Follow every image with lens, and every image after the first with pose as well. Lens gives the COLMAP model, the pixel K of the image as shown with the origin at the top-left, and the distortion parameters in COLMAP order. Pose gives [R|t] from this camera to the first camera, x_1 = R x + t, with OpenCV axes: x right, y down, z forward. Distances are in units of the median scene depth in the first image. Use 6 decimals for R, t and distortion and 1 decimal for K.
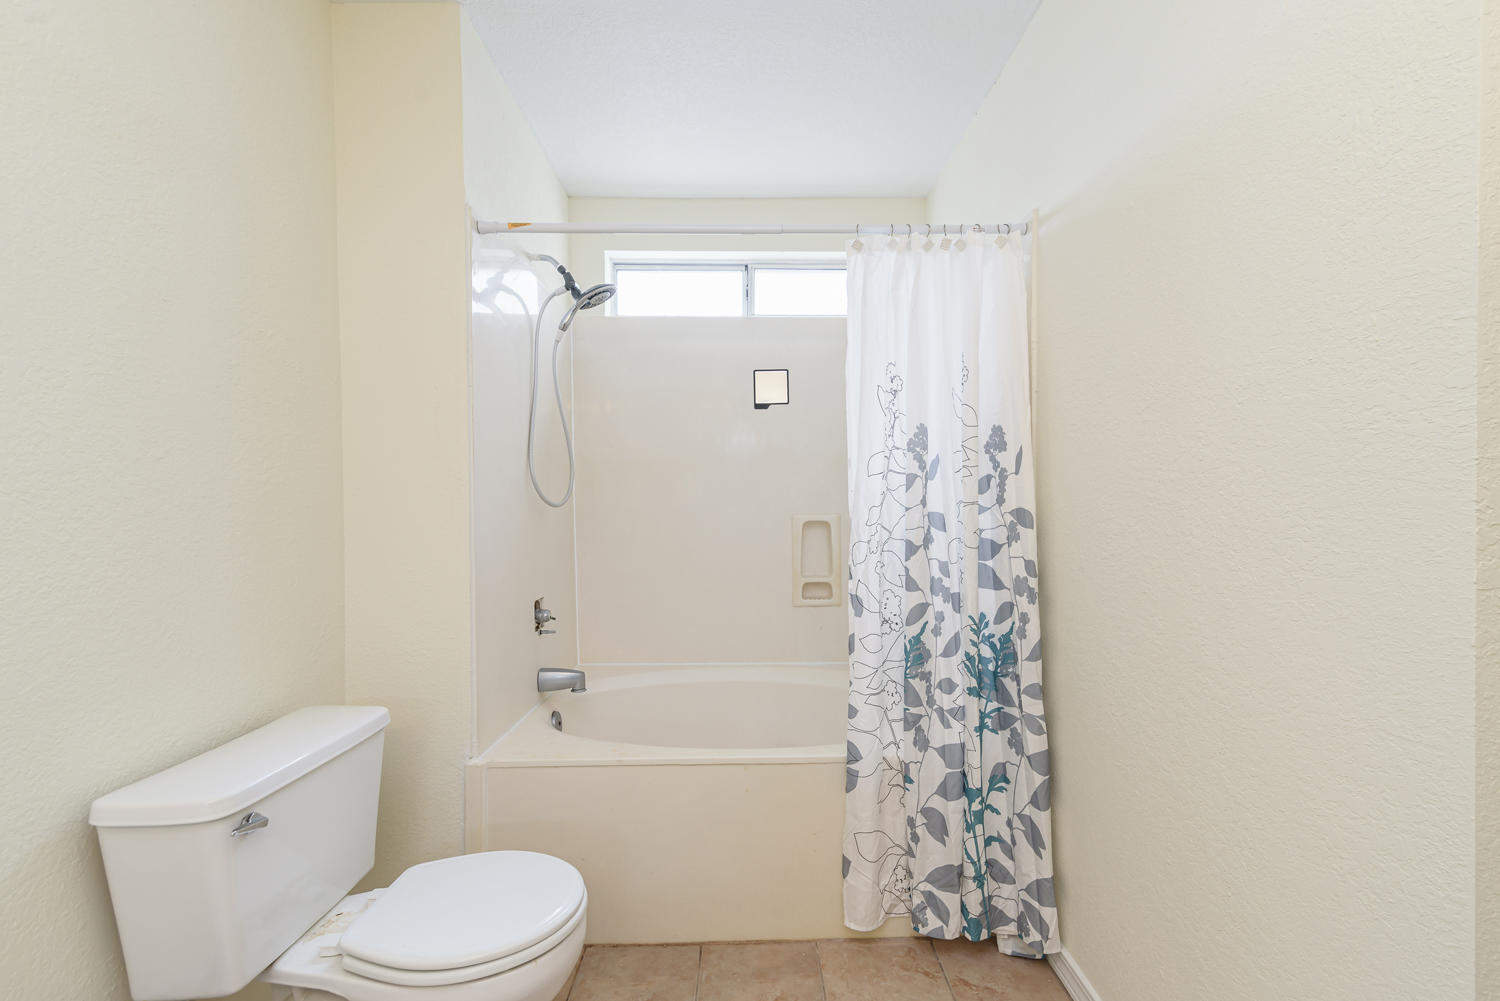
lens RADIAL K [[658.9, 0, 750.0], [0, 658.9, 500.5], [0, 0, 1]] dist [-0.044021, -0.000070]
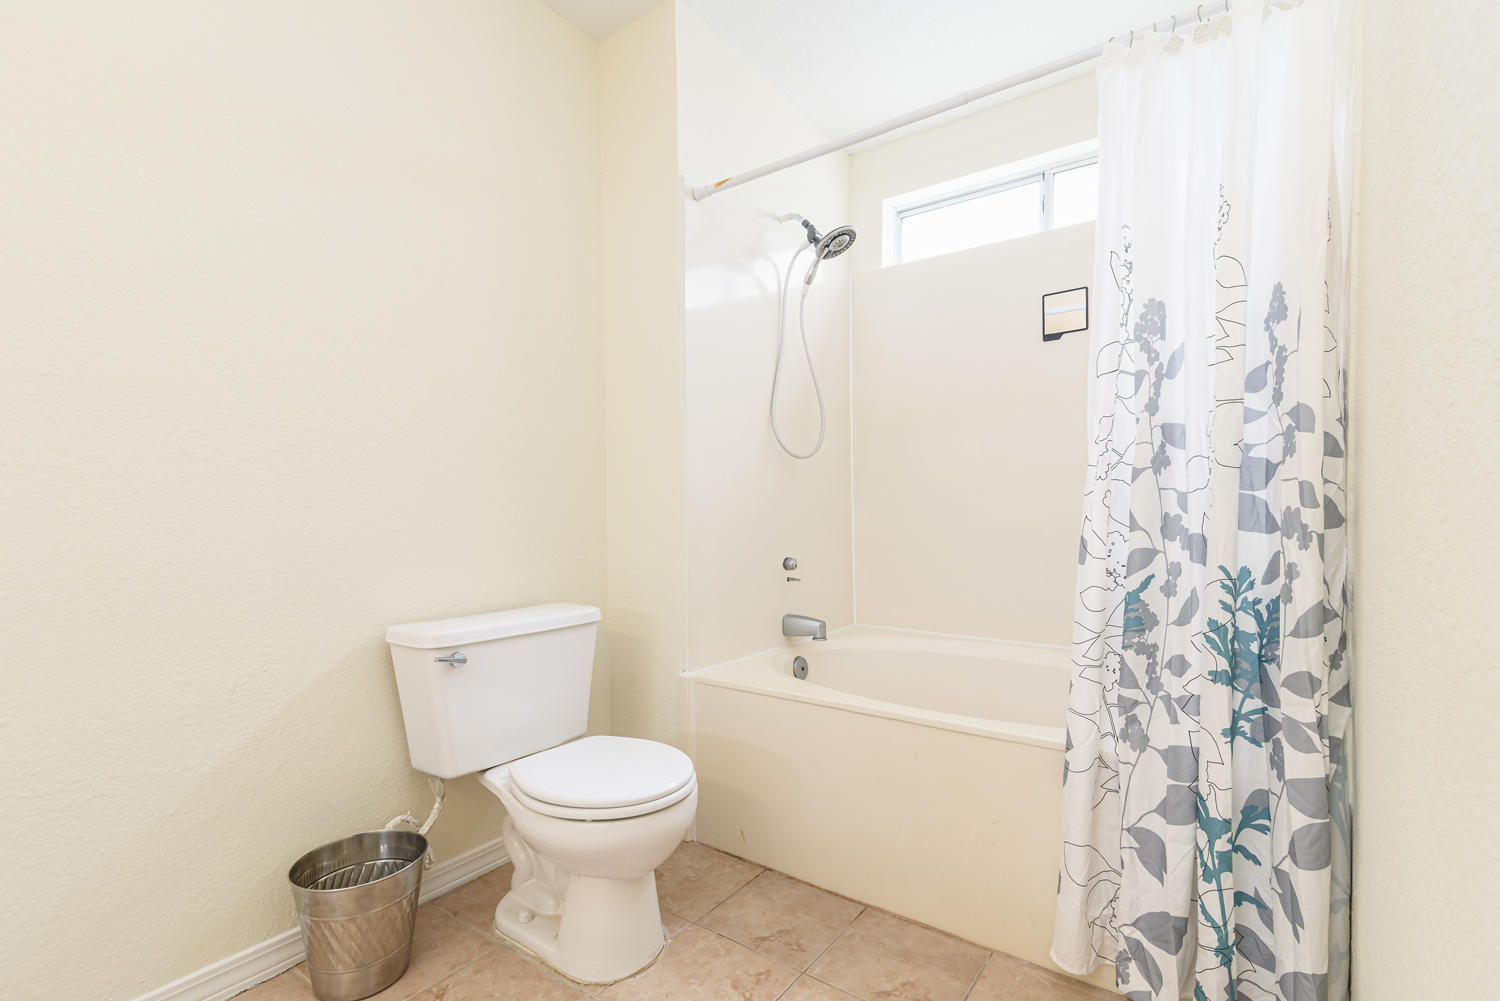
lens RADIAL K [[674.7, 0, 747.8], [0, 674.7, 529.9], [0, 0, 1]] dist [-0.036849, 0.000072]
pose [[0.787861, 0.020027, -0.615527, 0.373458], [0.001086, 0.999424, 0.033908, 0.110980], [0.615852, -0.027383, 0.787386, 0.149478]]
